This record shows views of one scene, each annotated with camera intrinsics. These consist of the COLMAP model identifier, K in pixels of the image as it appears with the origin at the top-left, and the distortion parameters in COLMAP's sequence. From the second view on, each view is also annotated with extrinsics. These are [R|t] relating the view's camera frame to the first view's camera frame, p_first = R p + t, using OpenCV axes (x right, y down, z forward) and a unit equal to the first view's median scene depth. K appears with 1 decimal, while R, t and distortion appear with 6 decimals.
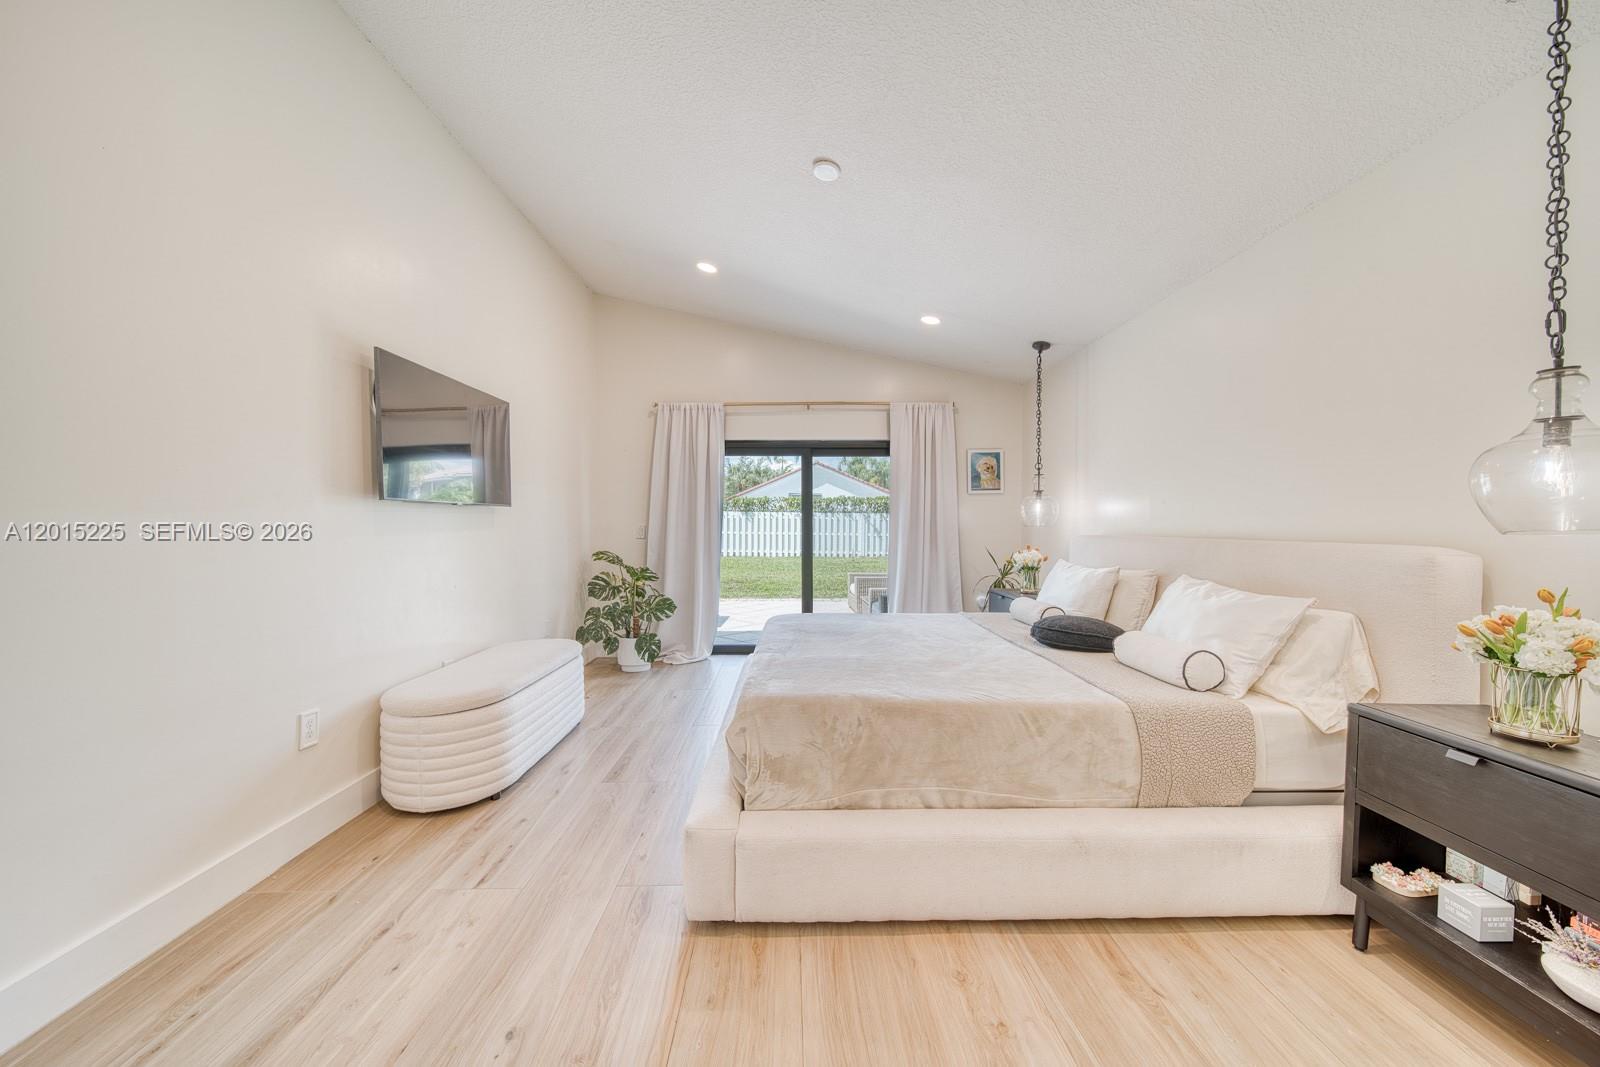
lens RADIAL K [[595.0, 0, 801.0], [0, 595.0, 544.2], [0, 0, 1]] dist [-0.000274, -0.000500]
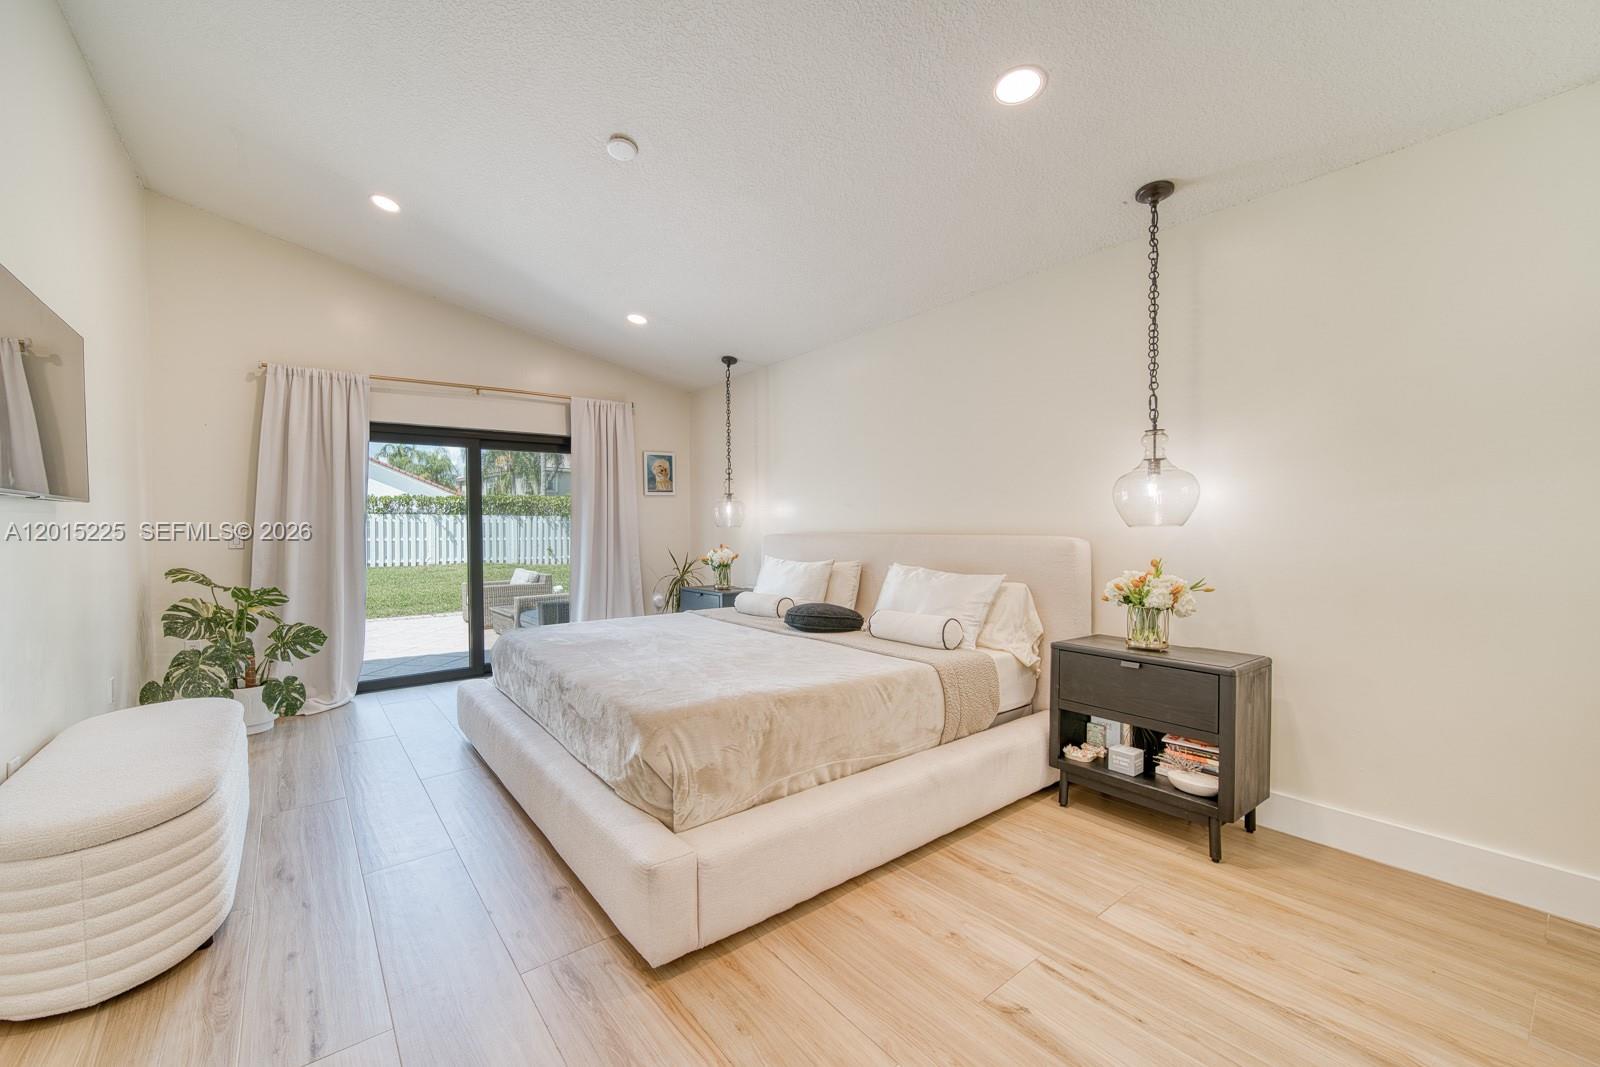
lens RADIAL K [[595.0, 0, 801.0], [0, 595.0, 544.2], [0, 0, 1]] dist [-0.000274, -0.000500]
pose [[0.833235, -0.026243, 0.552296, -0.344970], [0.027552, 0.999603, 0.005931, -0.002835], [-0.552232, 0.010275, 0.833627, 0.090219]]
